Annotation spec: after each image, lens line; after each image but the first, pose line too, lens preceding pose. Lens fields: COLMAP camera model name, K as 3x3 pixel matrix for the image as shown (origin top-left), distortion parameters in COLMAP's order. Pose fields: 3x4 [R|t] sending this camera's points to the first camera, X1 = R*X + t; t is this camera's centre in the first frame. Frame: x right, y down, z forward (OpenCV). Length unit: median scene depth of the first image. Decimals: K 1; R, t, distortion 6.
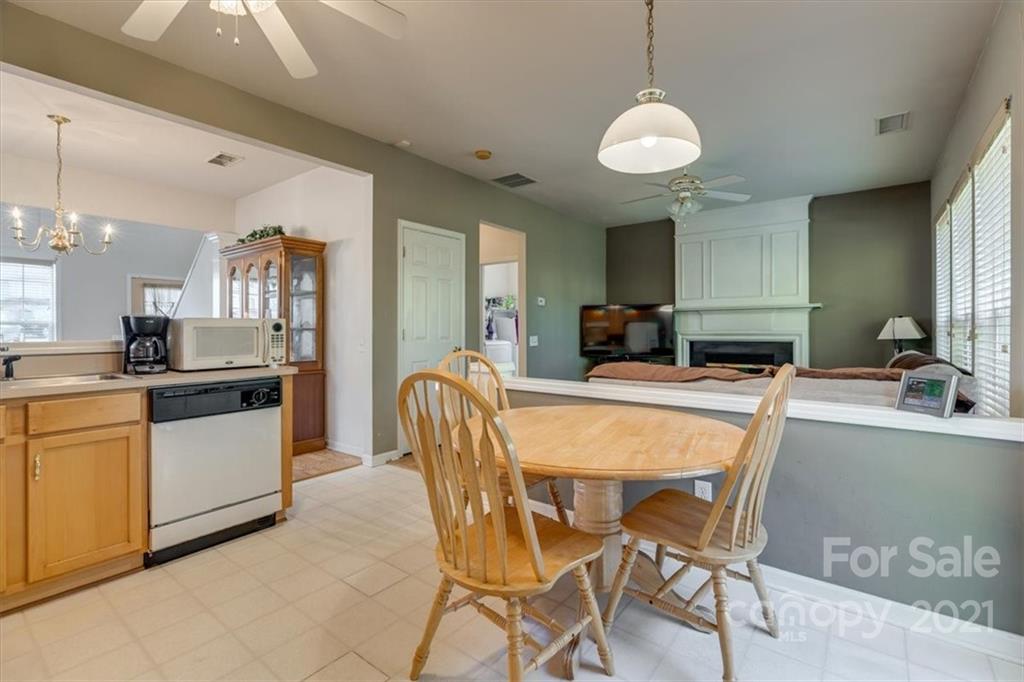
lens RADIAL K [[460.8, 0, 521.9], [0, 460.8, 328.9], [0, 0, 1]] dist [0.003635, 0.000193]
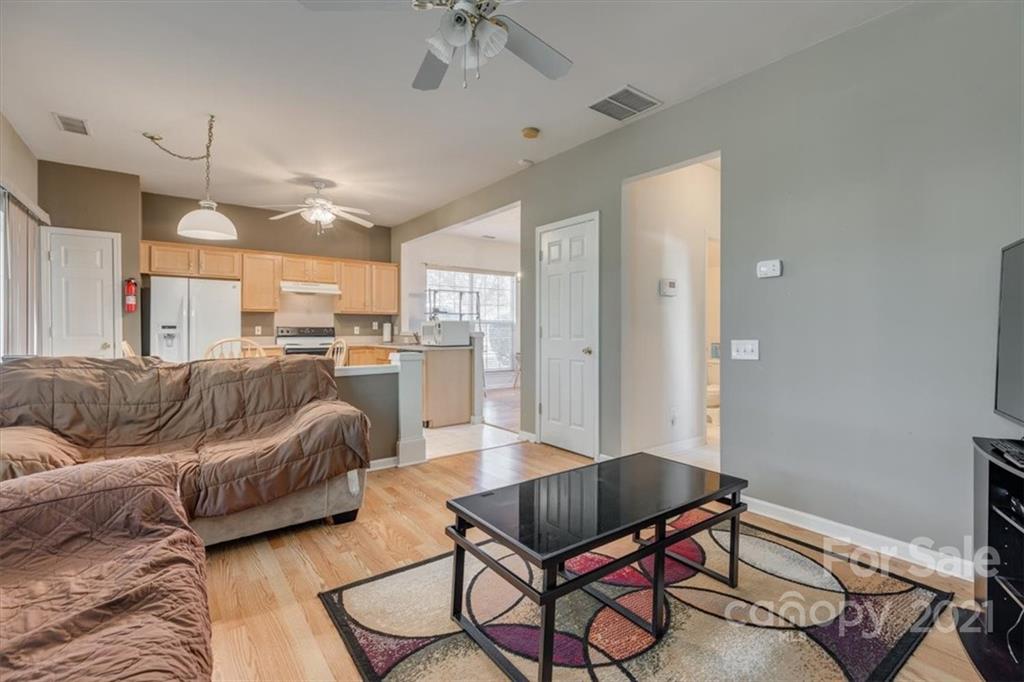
lens RADIAL K [[459.3, 0, 519.3], [0, 459.3, 331.6], [0, 0, 1]] dist [0.003708, 0.000719]
pose [[-0.261366, 0.005856, -0.965222, 0.681560], [-0.003311, 0.999970, 0.006963, 0.004133], [0.965234, 0.005016, -0.261339, 1.045791]]
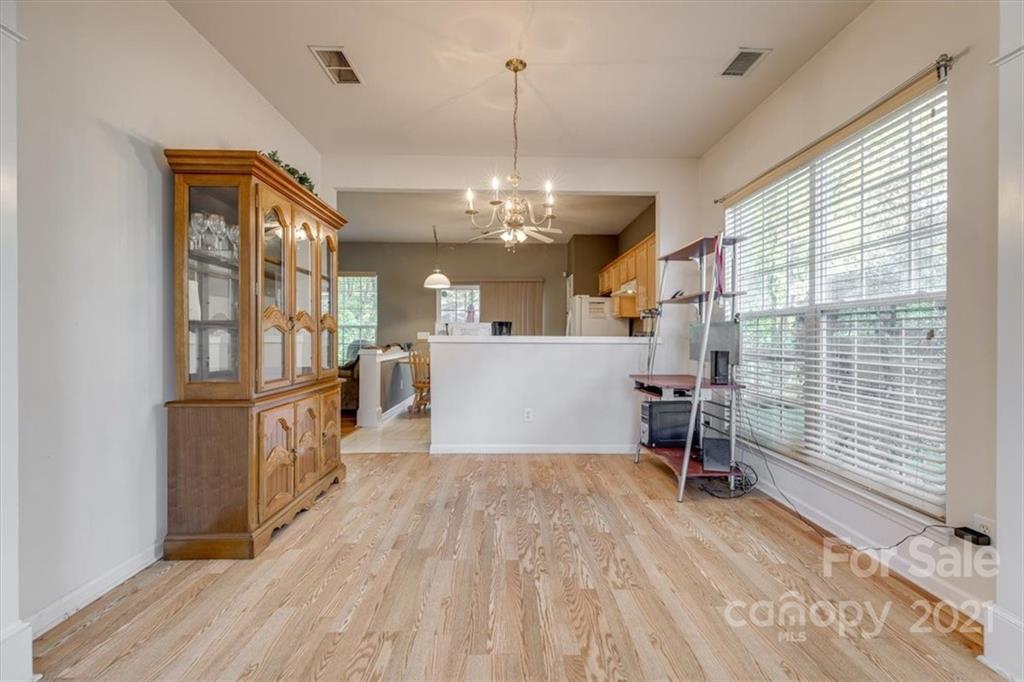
lens RADIAL K [[460.7, 0, 520.1], [0, 460.7, 336.9], [0, 0, 1]] dist [0.003546, 0.000614]
pose [[-0.628565, -0.000133, 0.777757, -1.170057], [0.001003, 0.999999, 0.000981, 0.014954], [-0.777757, 0.001397, -0.628564, 1.077649]]
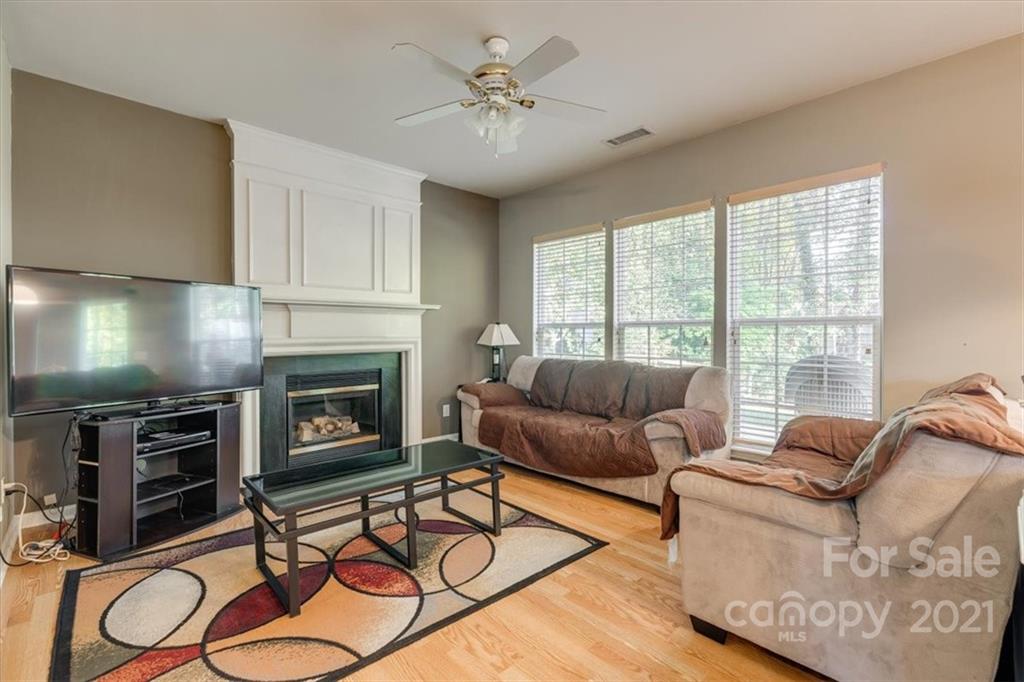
lens RADIAL K [[459.0, 0, 521.4], [0, 459.0, 335.0], [0, 0, 1]] dist [0.001053, 0.000040]
pose [[0.157637, -0.000233, 0.987497, -0.184058], [0.000158, 1.000000, 0.000211, -0.000580], [-0.987497, 0.000122, 0.157637, 0.789981]]
